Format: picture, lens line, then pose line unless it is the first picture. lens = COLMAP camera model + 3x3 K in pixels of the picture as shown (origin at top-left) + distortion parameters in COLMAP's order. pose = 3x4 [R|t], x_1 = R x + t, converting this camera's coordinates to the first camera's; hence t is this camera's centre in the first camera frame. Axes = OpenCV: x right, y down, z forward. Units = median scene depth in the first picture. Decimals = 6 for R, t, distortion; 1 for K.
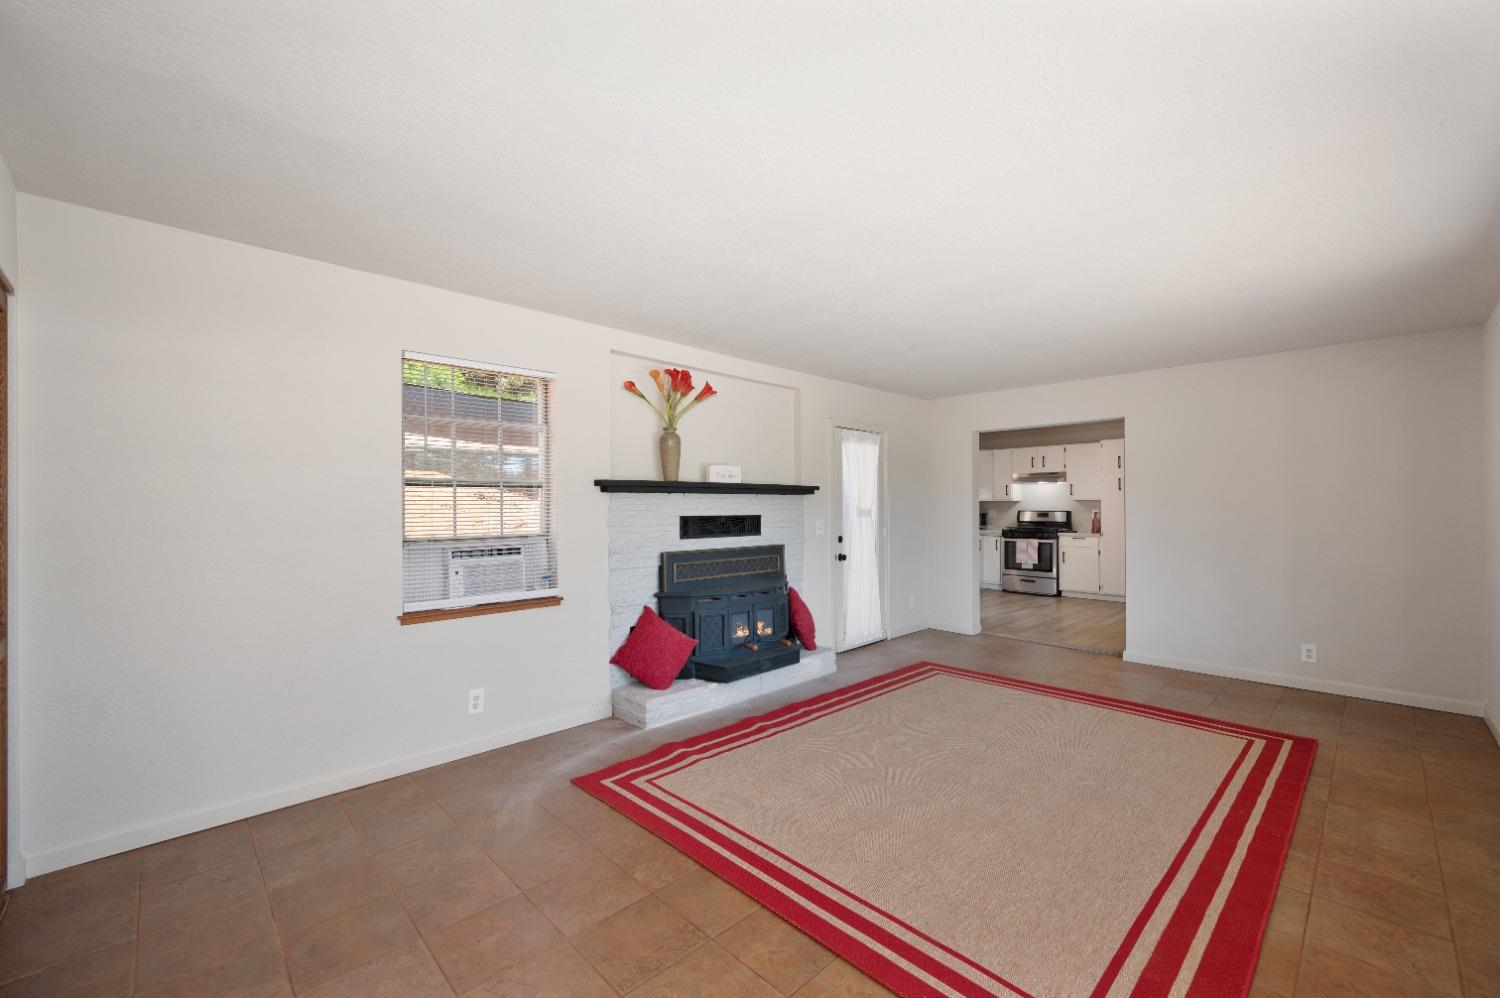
lens RADIAL K [[613.5, 0, 755.0], [0, 613.5, 509.0], [0, 0, 1]] dist [0.000094, 0.000030]
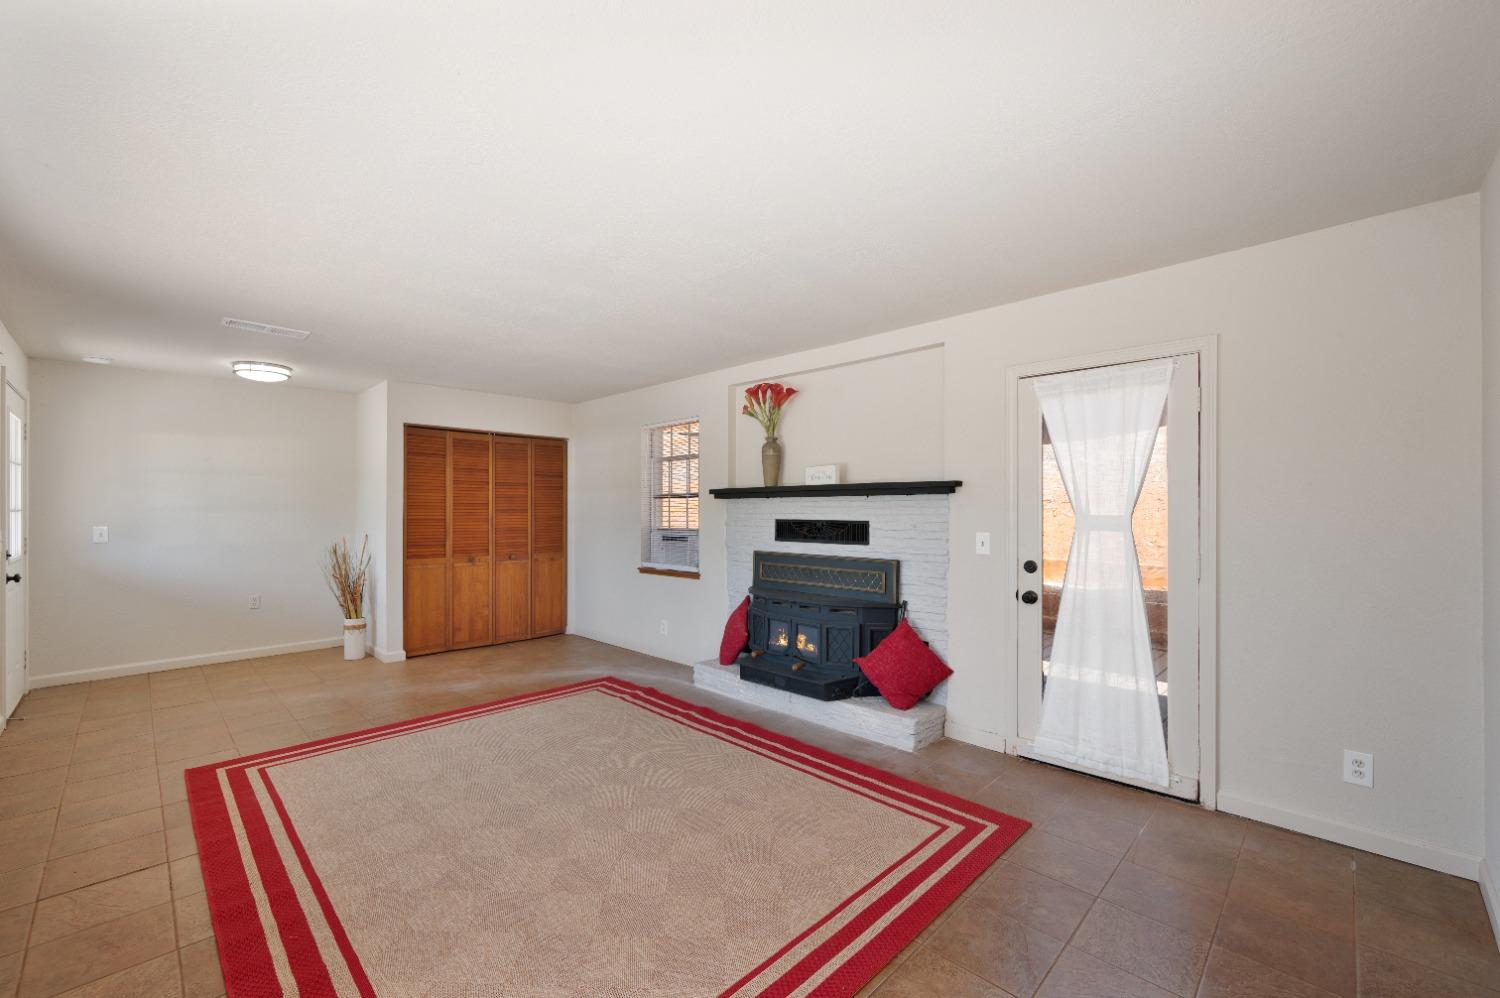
lens RADIAL K [[613.5, 0, 755.0], [0, 613.5, 509.0], [0, 0, 1]] dist [0.000094, 0.000030]
pose [[0.025813, 0.001023, -0.999666, 0.906294], [-0.005708, 0.999983, 0.000876, -0.006497], [0.999650, 0.005683, 0.025818, 0.901210]]
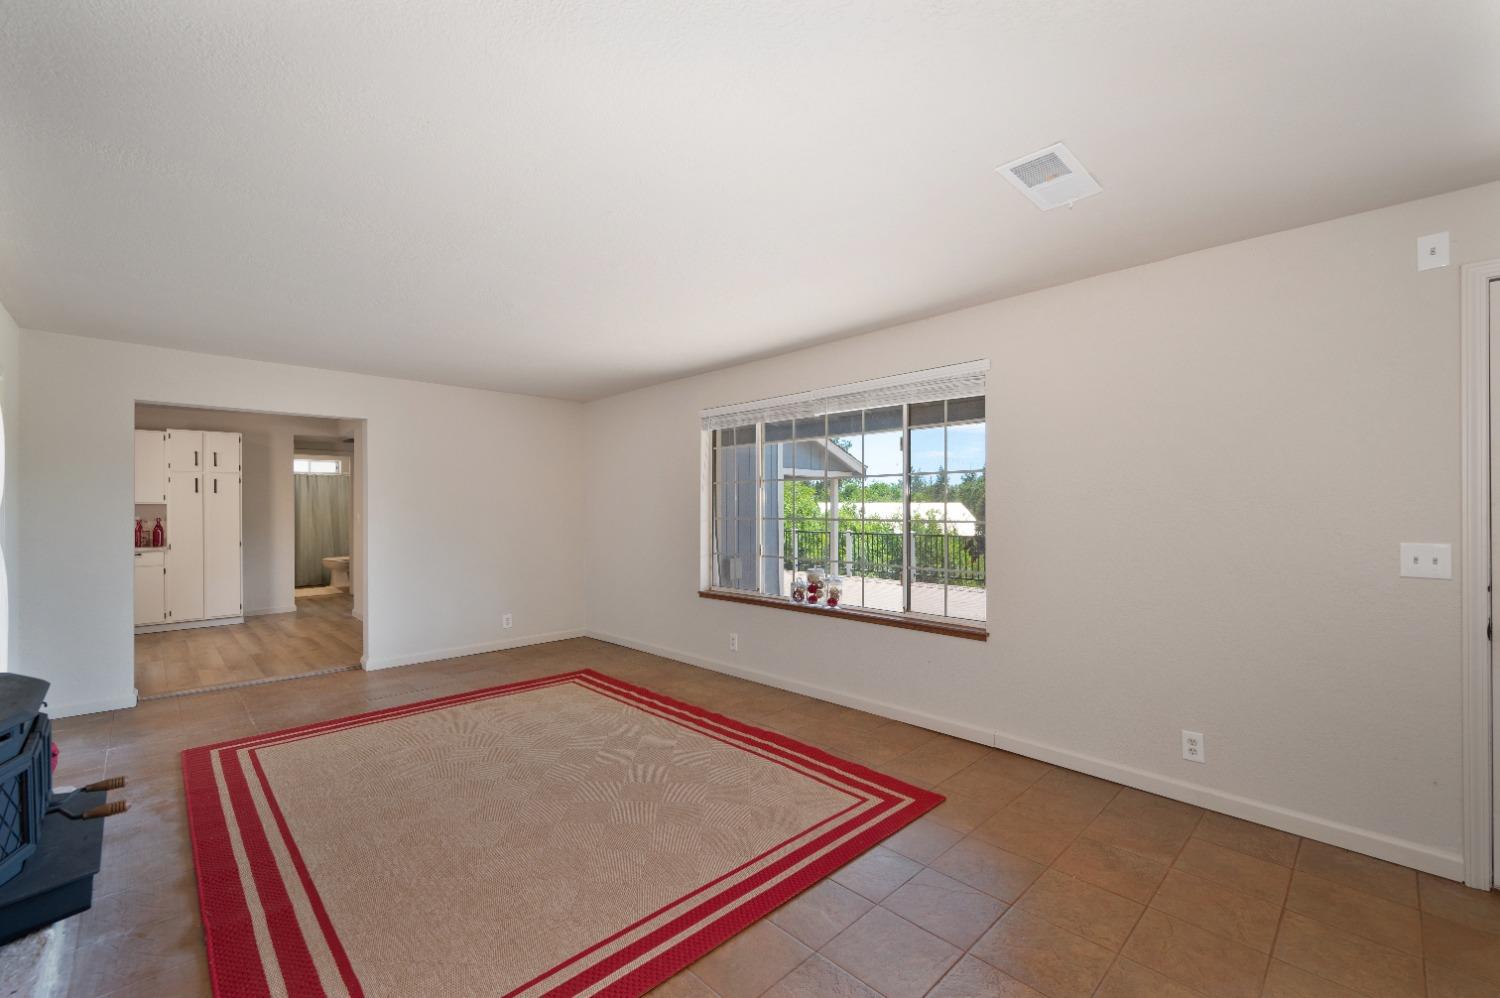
lens RADIAL K [[613.5, 0, 755.0], [0, 613.5, 509.0], [0, 0, 1]] dist [0.000094, 0.000030]
pose [[-0.010285, 0.005295, 0.999933, -0.450331], [0.005685, 0.999970, -0.005236, -0.000603], [-0.999931, 0.005630, -0.010315, 0.473937]]
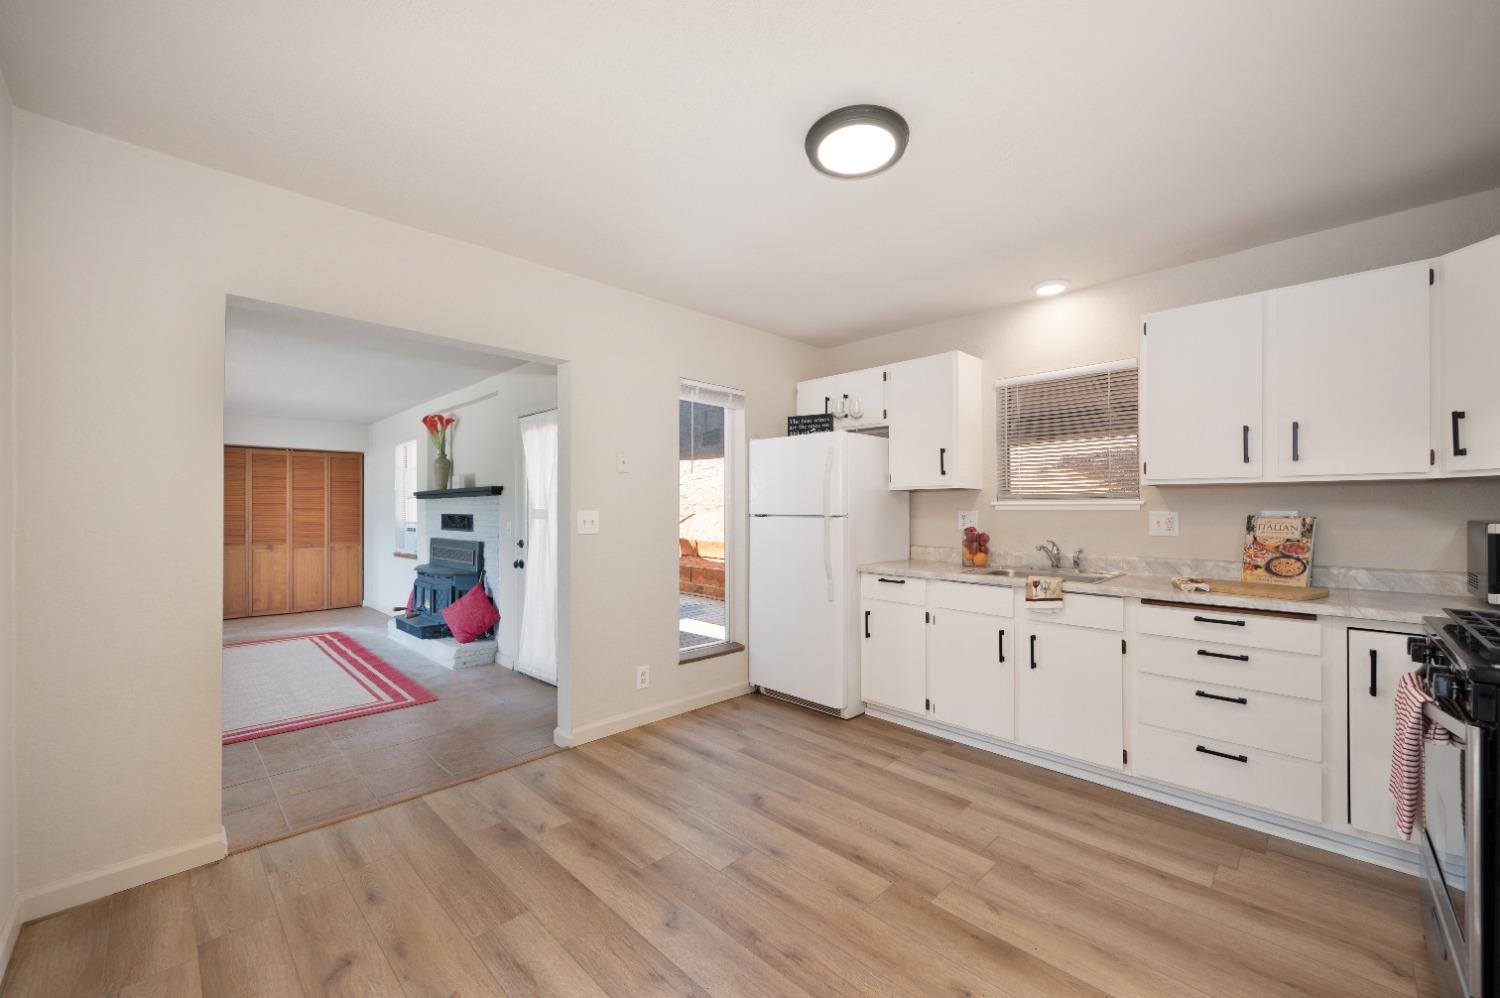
lens RADIAL K [[586.8, 0, 749.6], [0, 586.8, 506.0], [0, 0, 1]] dist [0.000178, -0.000025]
pose [[0.018901, -0.003168, -0.999816, 1.240893], [-0.000571, 0.999995, -0.003179, -0.002933], [0.999821, 0.000631, 0.018899, 1.645865]]
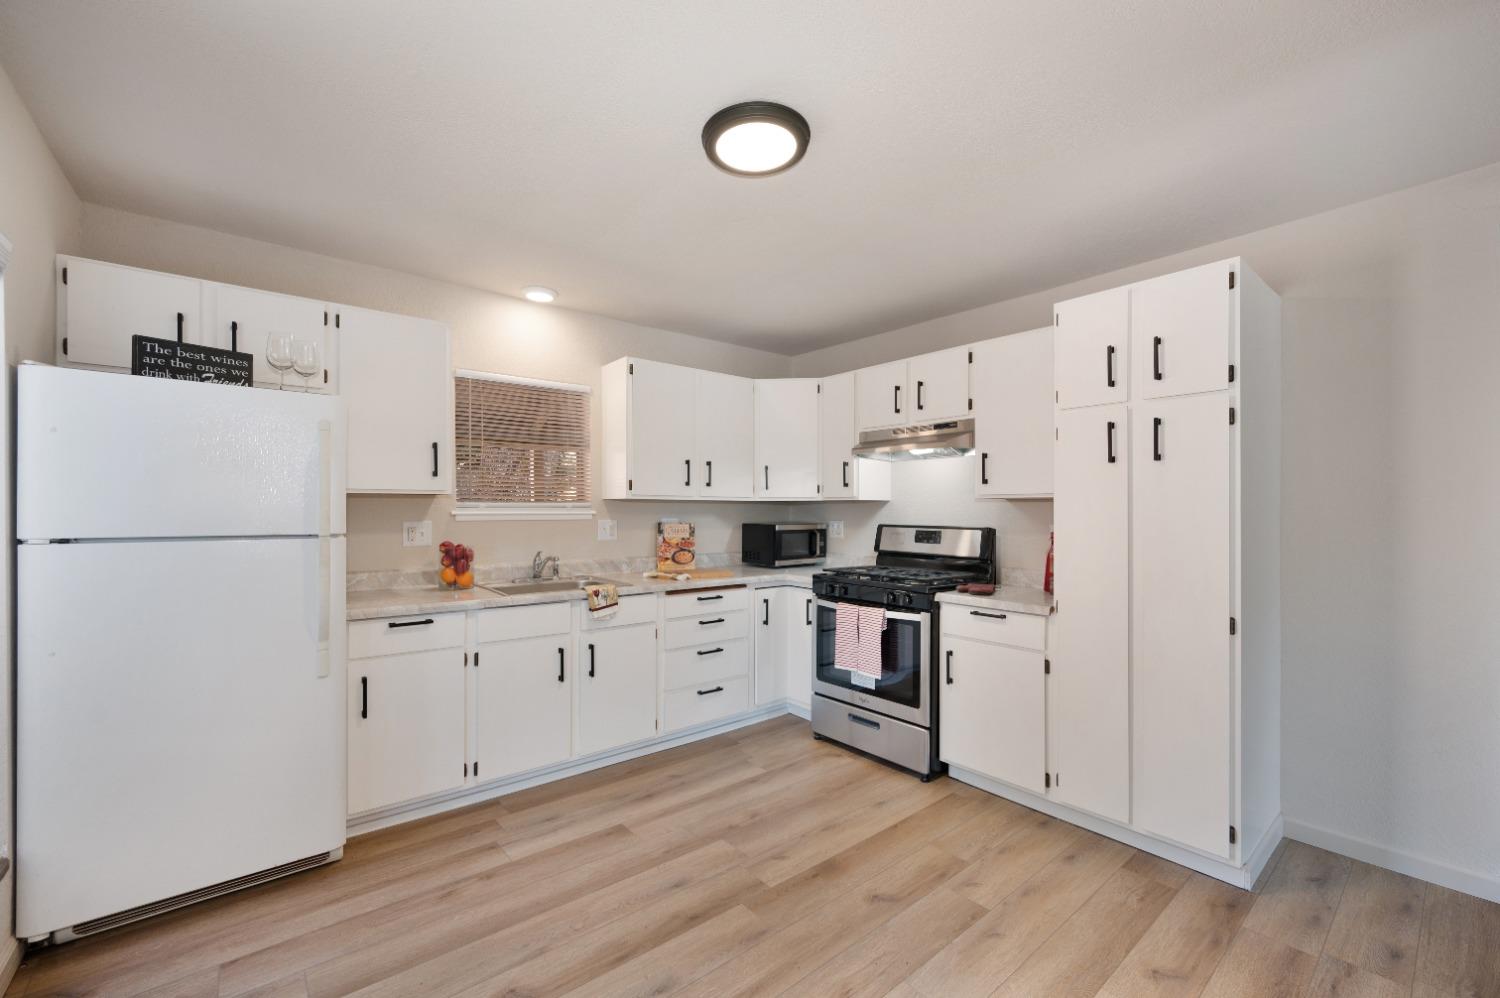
lens RADIAL K [[613.5, 0, 755.0], [0, 613.5, 509.0], [0, 0, 1]] dist [0.000094, 0.000030]
pose [[0.997145, 0.005012, -0.075341, 0.832943], [-0.005067, 0.999987, -0.000541, -0.015156], [0.075338, 0.000921, 0.997158, 1.296952]]
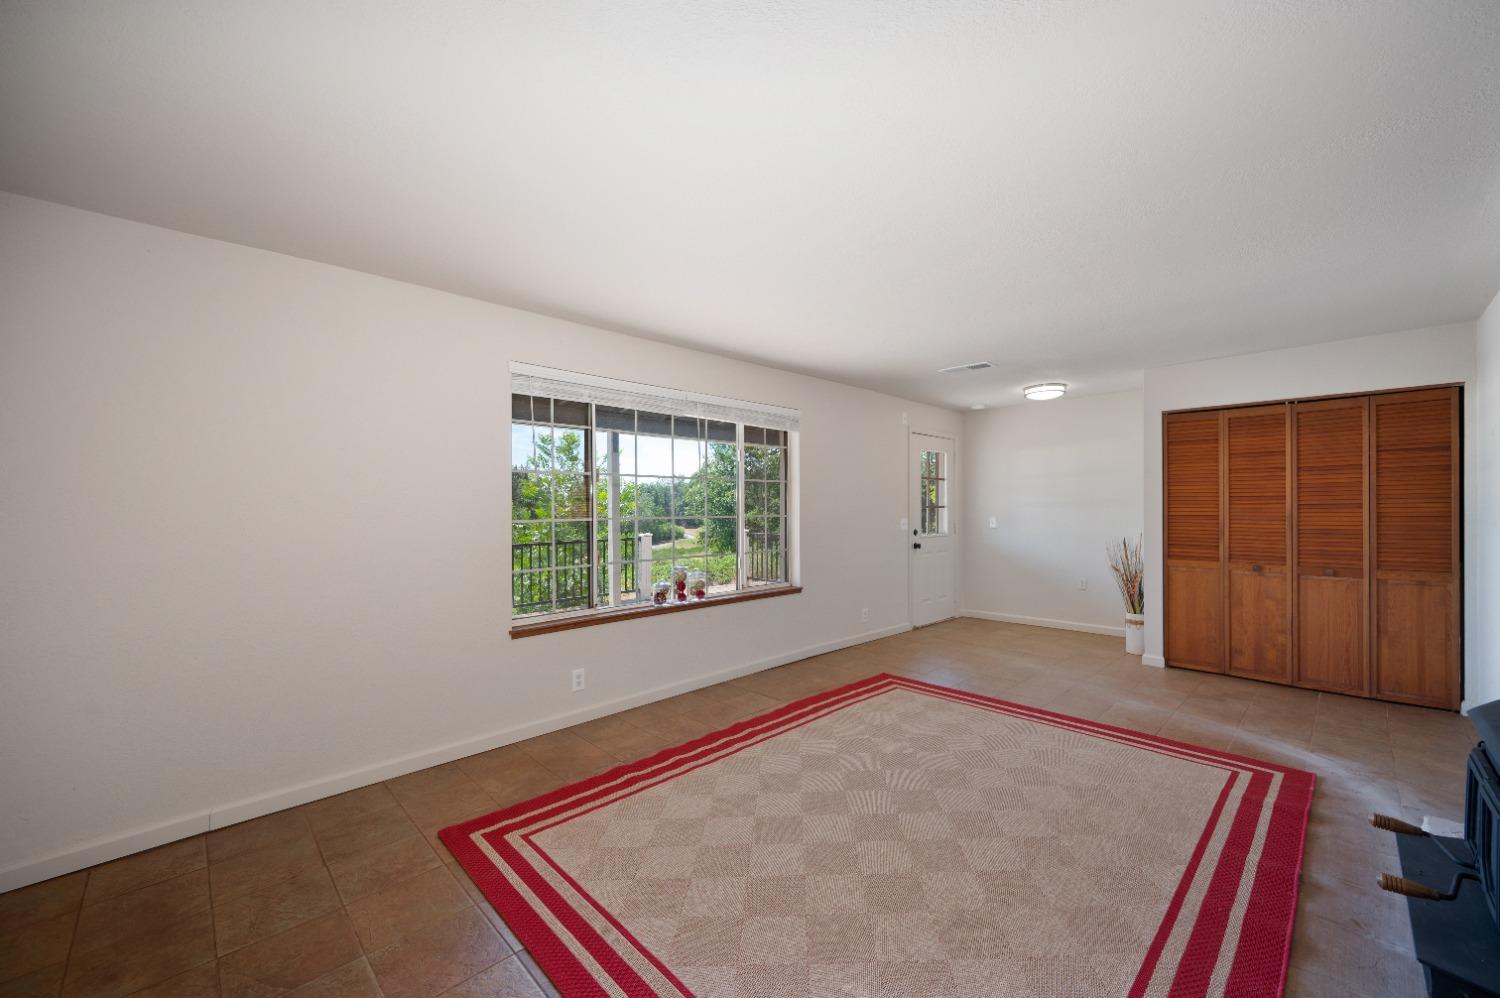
lens RADIAL K [[586.8, 0, 749.6], [0, 586.8, 506.0], [0, 0, 1]] dist [0.000178, -0.000025]
pose [[-0.999955, 0.009436, -0.000745, 0.421822], [0.009433, 0.999948, 0.003834, -0.009849], [0.000781, 0.003827, -0.999992, 1.323874]]
